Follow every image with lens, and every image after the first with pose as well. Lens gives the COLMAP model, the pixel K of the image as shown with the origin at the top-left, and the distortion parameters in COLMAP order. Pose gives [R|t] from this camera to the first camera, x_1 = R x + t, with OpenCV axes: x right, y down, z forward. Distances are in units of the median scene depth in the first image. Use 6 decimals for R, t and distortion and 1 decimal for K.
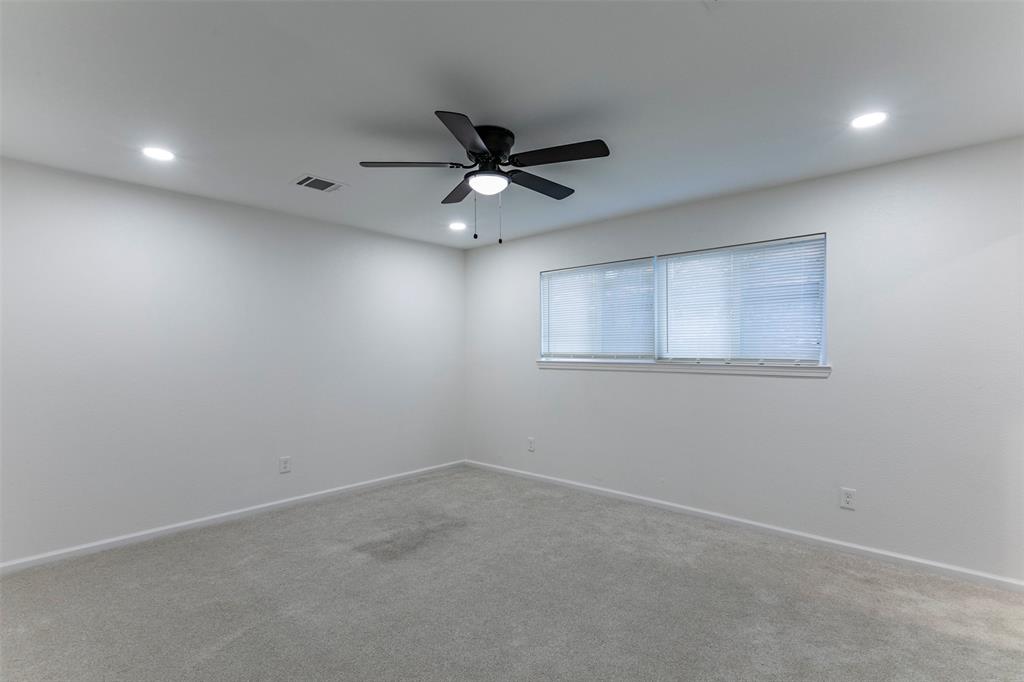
lens RADIAL K [[478.7, 0, 514.2], [0, 478.7, 346.9], [0, 0, 1]] dist [0.002433, 0.000111]
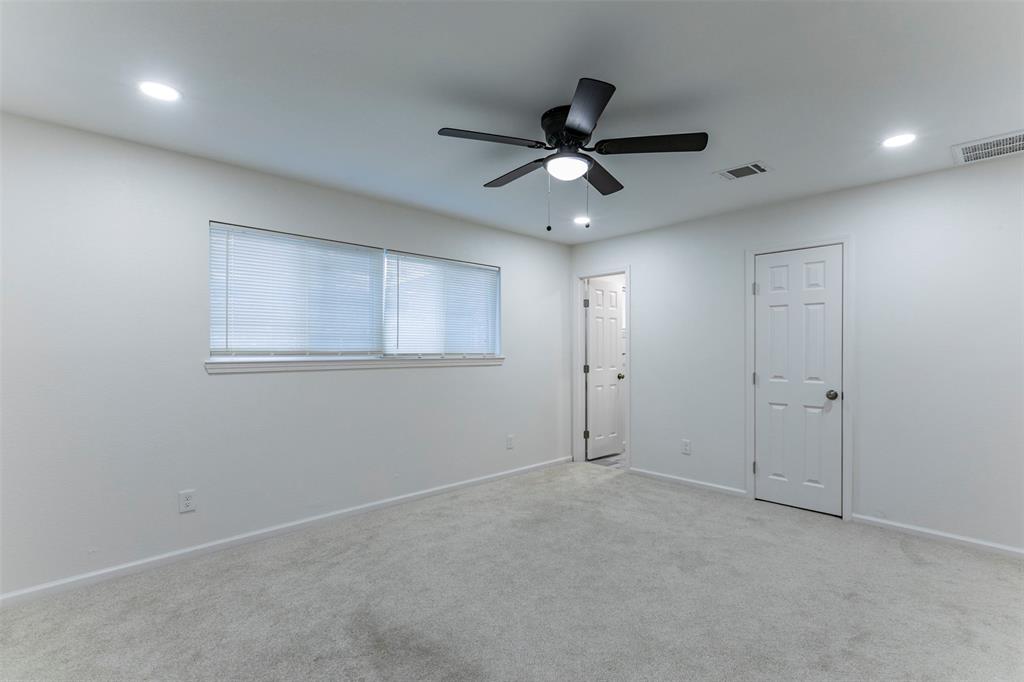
lens RADIAL K [[478.7, 0, 514.2], [0, 478.7, 346.9], [0, 0, 1]] dist [0.002433, 0.000111]
pose [[0.071802, 0.001148, 0.997418, -0.650511], [-0.011583, 0.999933, -0.000317, 0.006177], [-0.997352, -0.011531, 0.071811, 0.665892]]
